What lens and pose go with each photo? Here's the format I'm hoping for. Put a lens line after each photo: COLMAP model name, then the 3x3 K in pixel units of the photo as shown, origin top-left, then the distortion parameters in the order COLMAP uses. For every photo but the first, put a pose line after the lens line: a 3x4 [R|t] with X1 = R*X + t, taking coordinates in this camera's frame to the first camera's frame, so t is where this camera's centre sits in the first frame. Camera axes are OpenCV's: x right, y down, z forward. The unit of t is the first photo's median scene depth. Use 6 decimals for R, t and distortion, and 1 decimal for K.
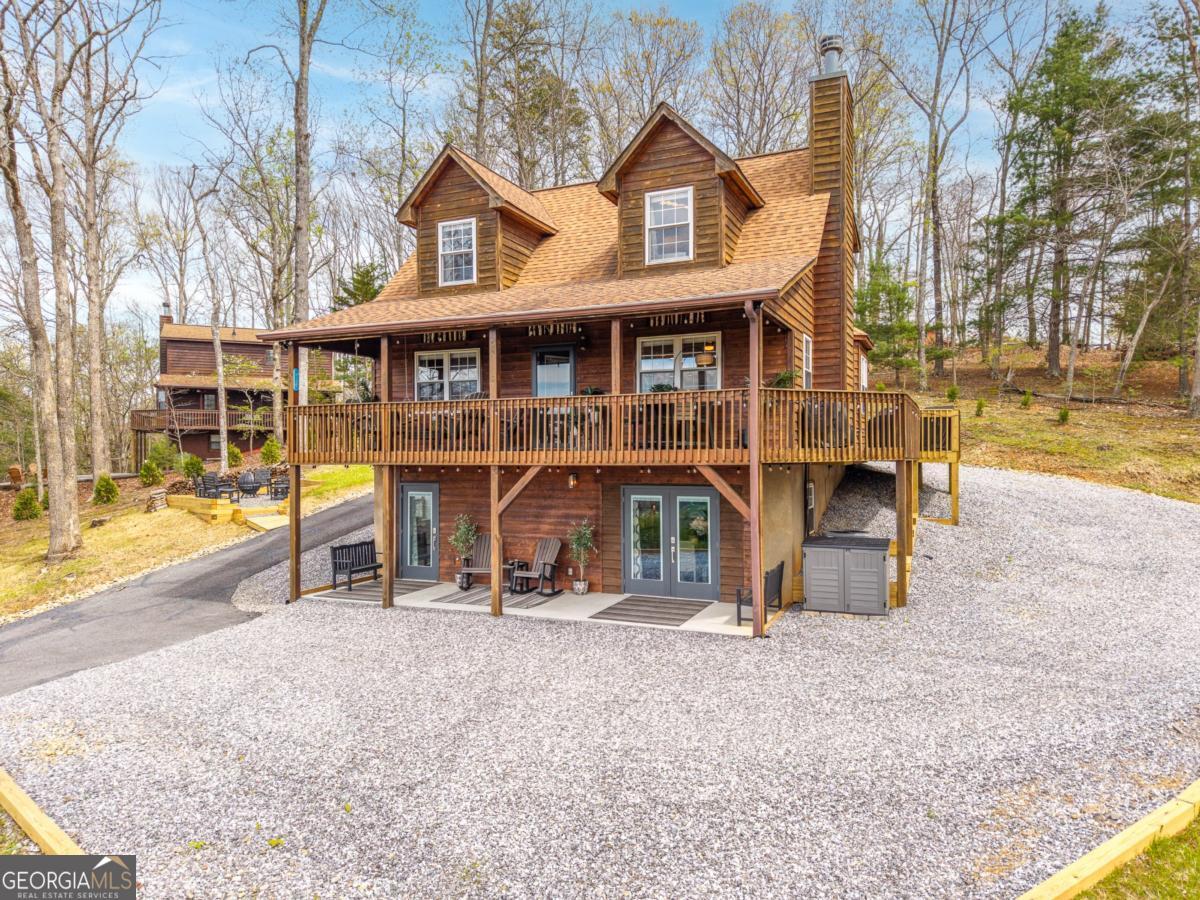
lens RADIAL K [[785.0, 0, 600.0], [0, 785.0, 450.0], [0, 0, 1]] dist [0.036820, -0.042891]
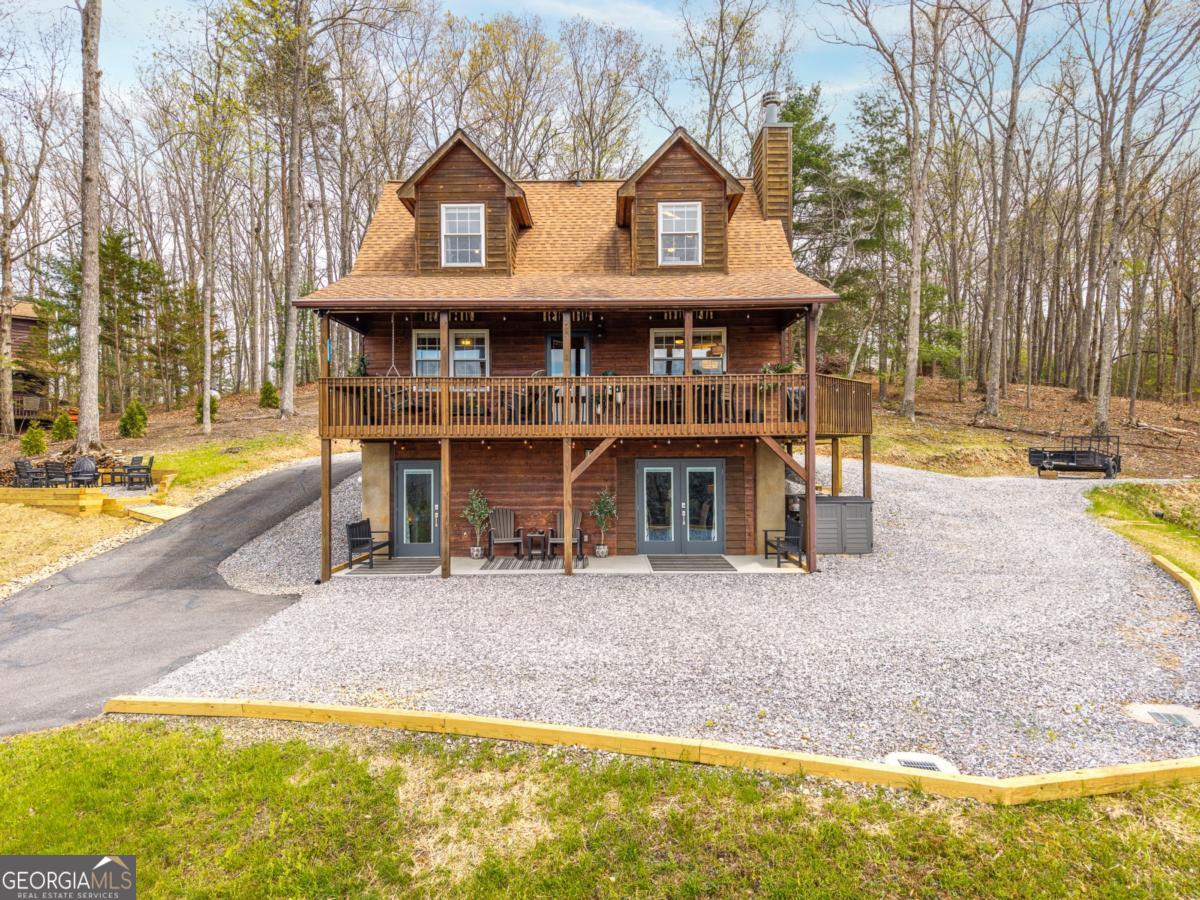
lens RADIAL K [[785.0, 0, 600.0], [0, 785.0, 450.0], [0, 0, 1]] dist [0.036820, -0.042891]
pose [[0.919907, 0.000202, 0.392137, -0.446868], [0.000648, 0.999998, -0.002034, 0.033623], [-0.392136, 0.002125, 0.919905, -0.015816]]
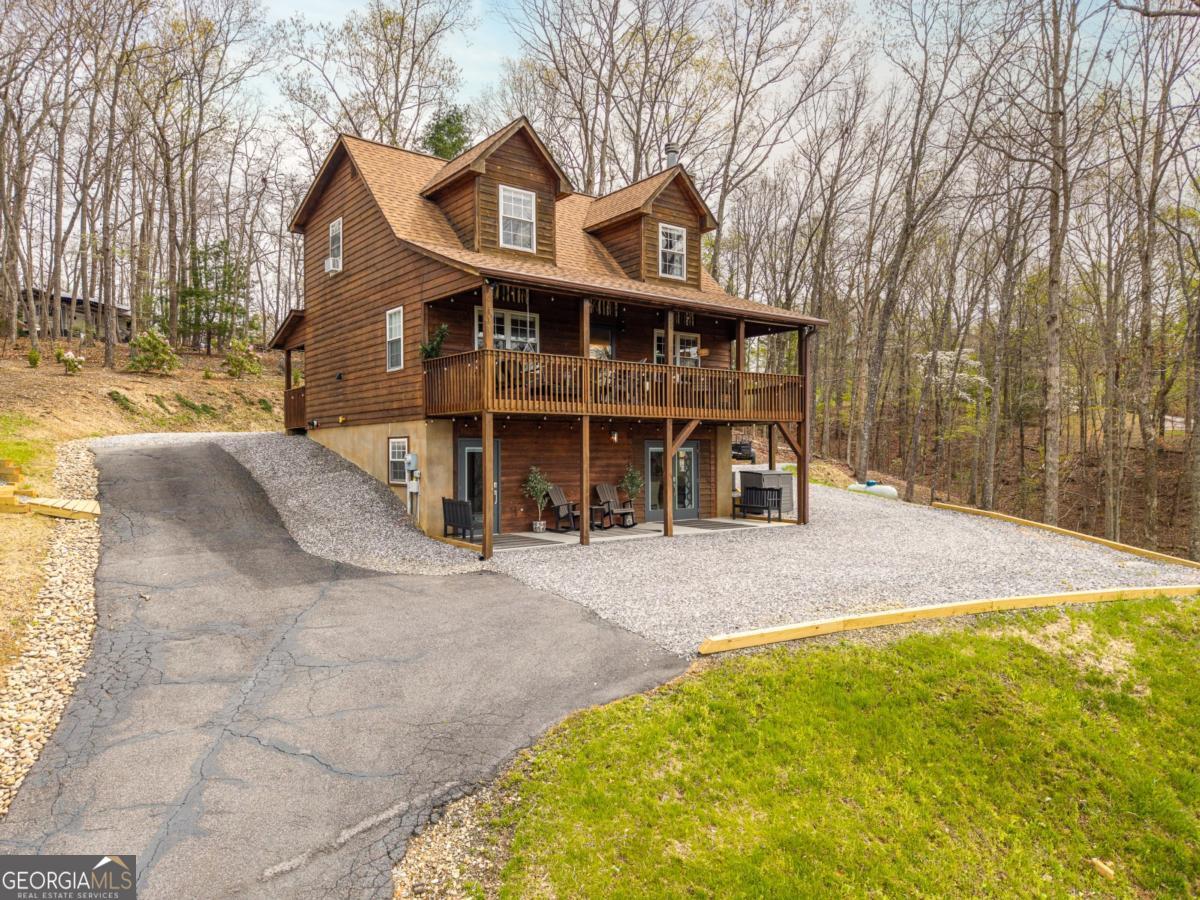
lens RADIAL K [[785.0, 0, 600.0], [0, 785.0, 450.0], [0, 0, 1]] dist [0.036820, -0.042891]
pose [[0.466720, 0.001879, 0.884403, -1.131592], [-0.005160, 0.999987, 0.000599, 0.061102], [-0.884390, -0.004843, 0.466723, 0.434149]]
